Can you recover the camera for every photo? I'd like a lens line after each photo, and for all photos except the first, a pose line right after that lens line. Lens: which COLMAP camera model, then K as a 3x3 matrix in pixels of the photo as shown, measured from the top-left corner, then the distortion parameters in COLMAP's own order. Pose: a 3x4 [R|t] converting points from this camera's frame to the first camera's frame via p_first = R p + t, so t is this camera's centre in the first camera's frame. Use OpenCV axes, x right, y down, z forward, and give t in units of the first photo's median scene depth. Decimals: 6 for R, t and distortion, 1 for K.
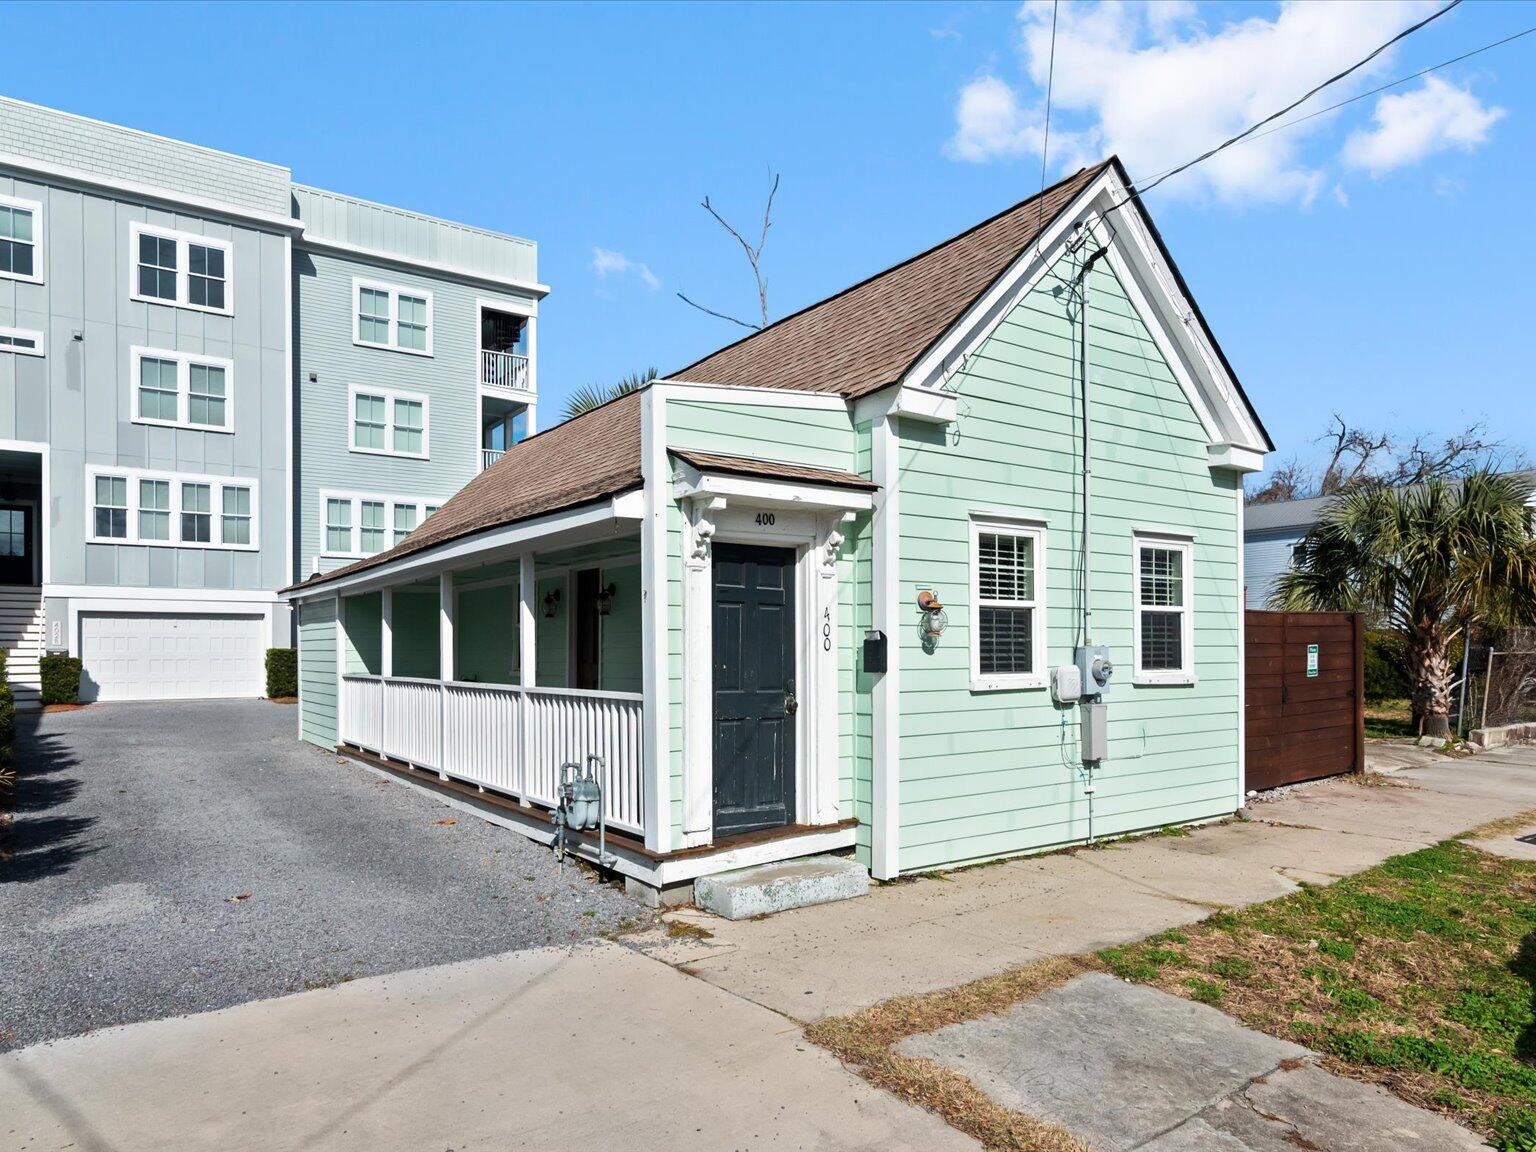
lens RADIAL K [[934.2, 0, 680.0], [0, 934.2, 636.3], [0, 0, 1]] dist [0.009947, 0.003963]
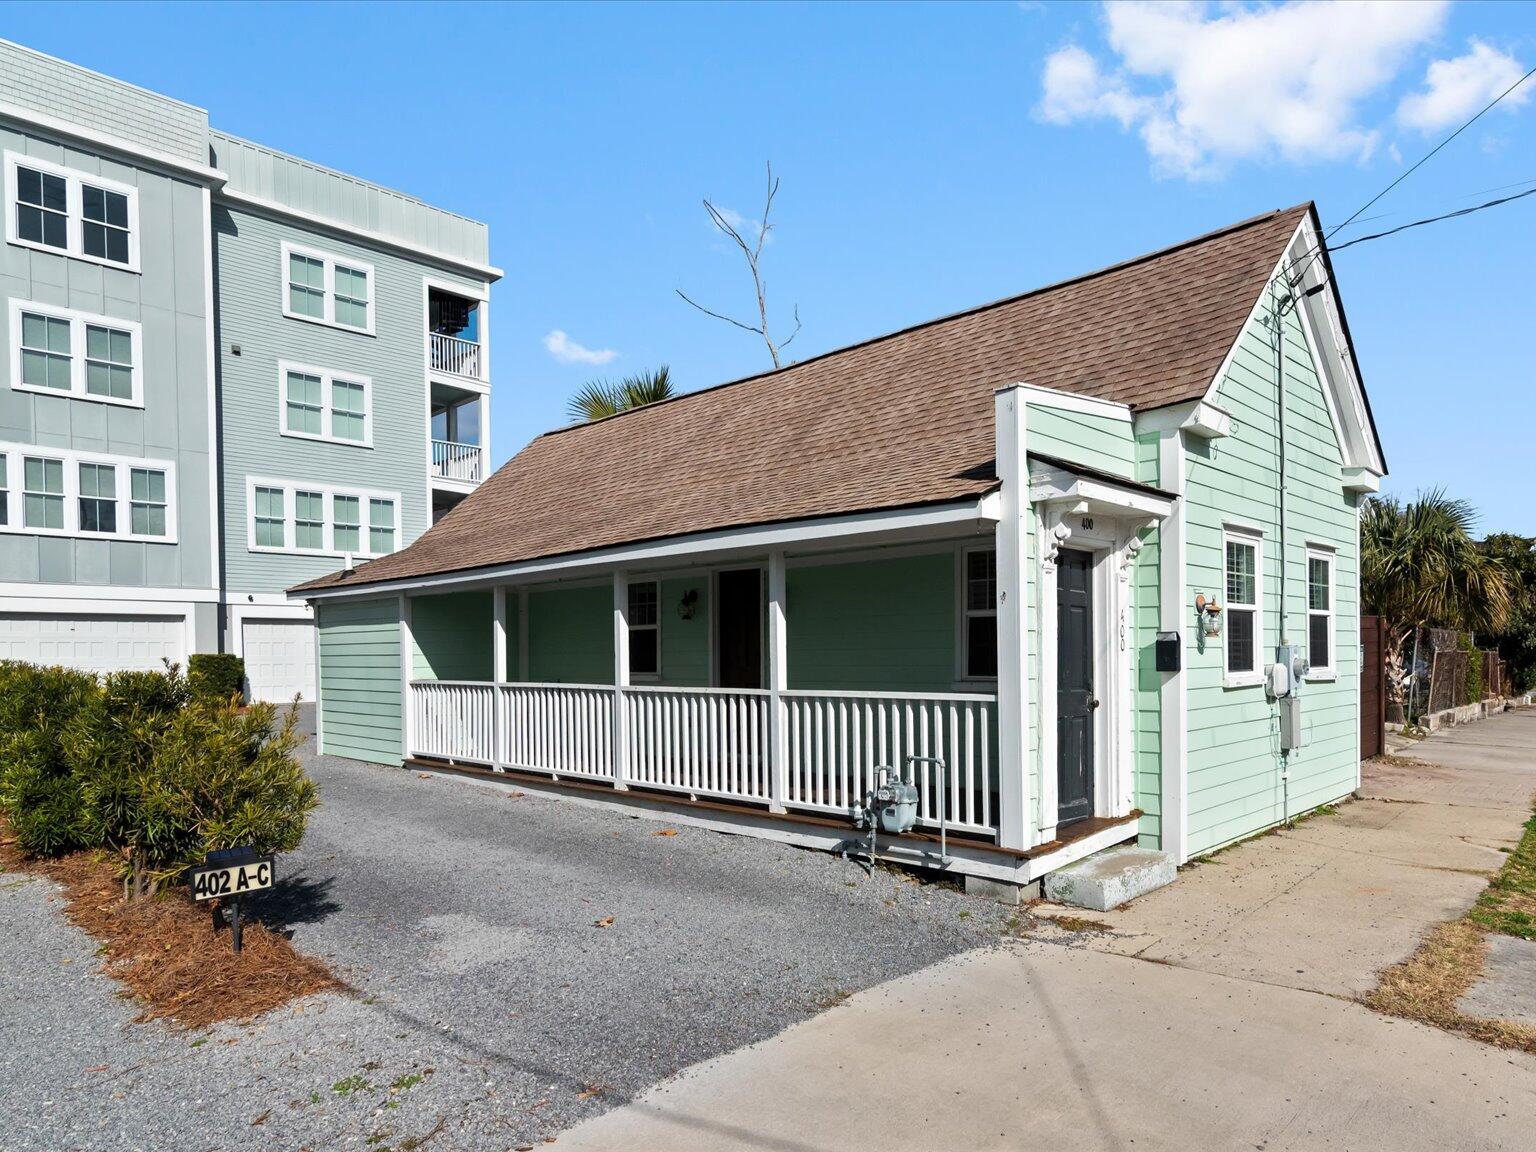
lens RADIAL K [[934.2, 0, 764.1], [0, 934.2, 650.1], [0, 0, 1]] dist [0.009947, 0.003963]
pose [[0.975486, -0.004644, 0.220011, -0.416646], [0.002237, 0.999935, 0.011186, 0.001760], [-0.220049, -0.010419, 0.975433, 0.058930]]
